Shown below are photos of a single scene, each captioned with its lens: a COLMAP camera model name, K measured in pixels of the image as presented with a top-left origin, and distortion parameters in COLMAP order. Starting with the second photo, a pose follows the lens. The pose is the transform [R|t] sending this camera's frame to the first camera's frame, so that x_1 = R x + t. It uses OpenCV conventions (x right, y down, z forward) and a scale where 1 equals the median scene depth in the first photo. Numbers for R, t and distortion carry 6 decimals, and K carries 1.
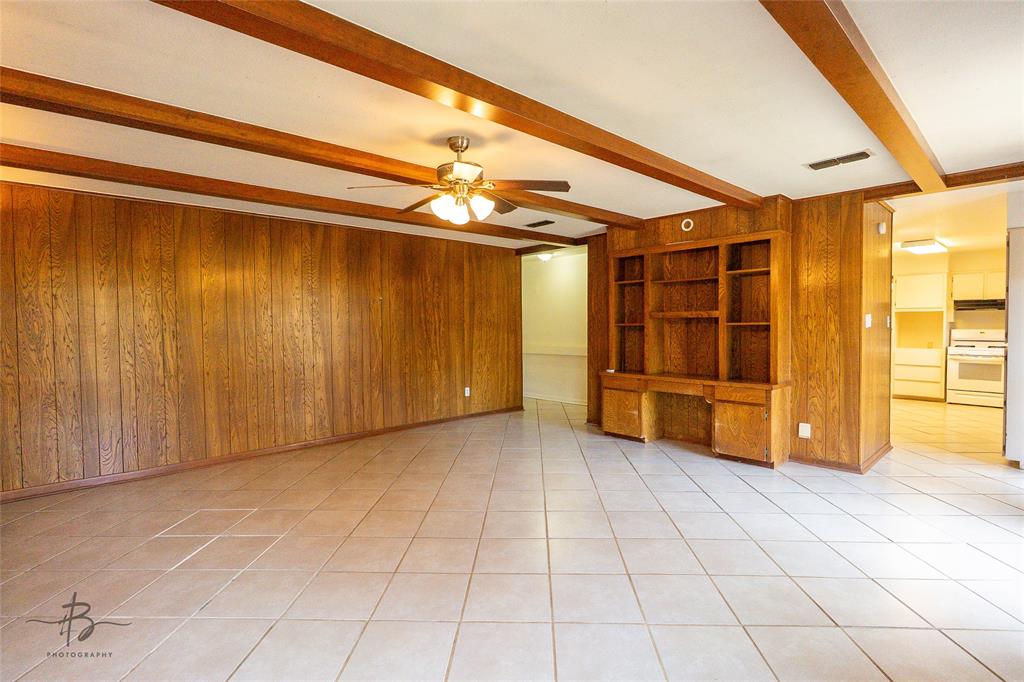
lens RADIAL K [[475.7, 0, 514.8], [0, 475.7, 337.7], [0, 0, 1]] dist [-0.004966, 0.000685]
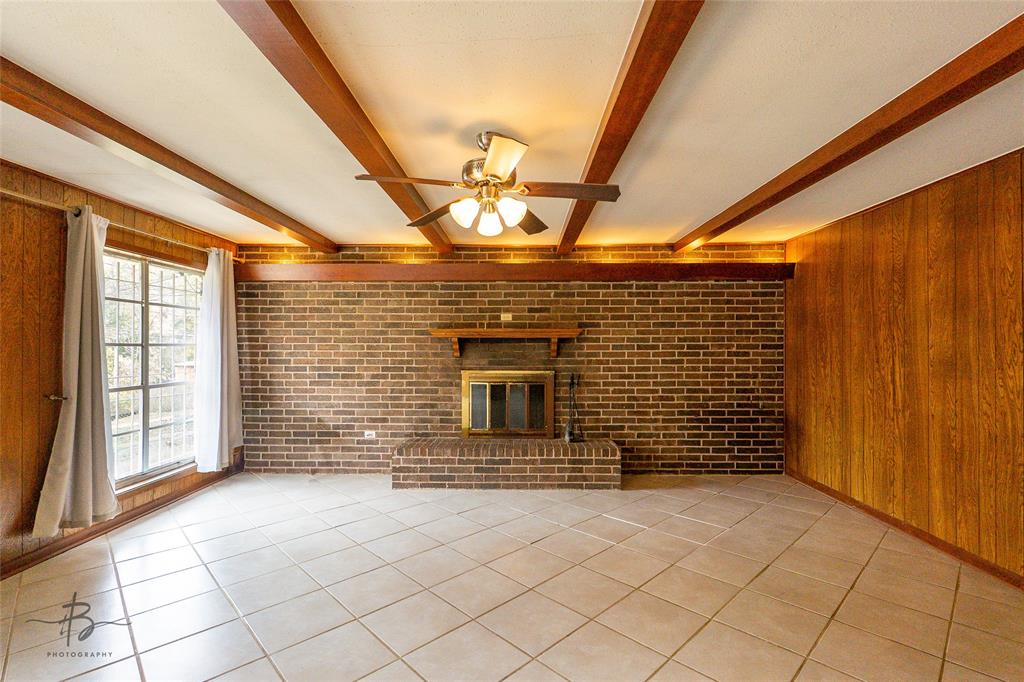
lens RADIAL K [[475.7, 0, 514.8], [0, 475.7, 337.7], [0, 0, 1]] dist [-0.004966, 0.000685]
pose [[-0.687166, 0.003128, -0.726494, 0.299199], [-0.013919, 0.999750, 0.017470, -0.045785], [0.726367, 0.022117, -0.686951, 1.024506]]
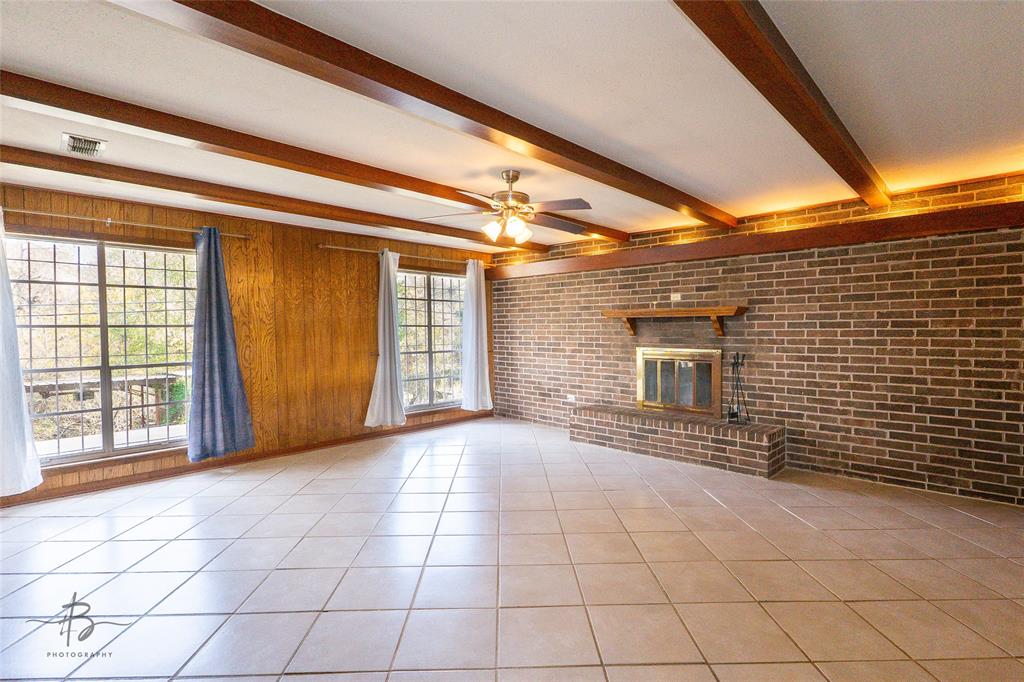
lens RADIAL K [[494.9, 0, 517.4], [0, 494.9, 339.0], [0, 0, 1]] dist [-0.002176, 0.000358]
pose [[-0.997308, 0.021995, -0.069953, -0.025217], [0.018063, 0.998248, 0.056345, -0.047232], [0.071070, 0.054930, -0.995958, 1.415319]]
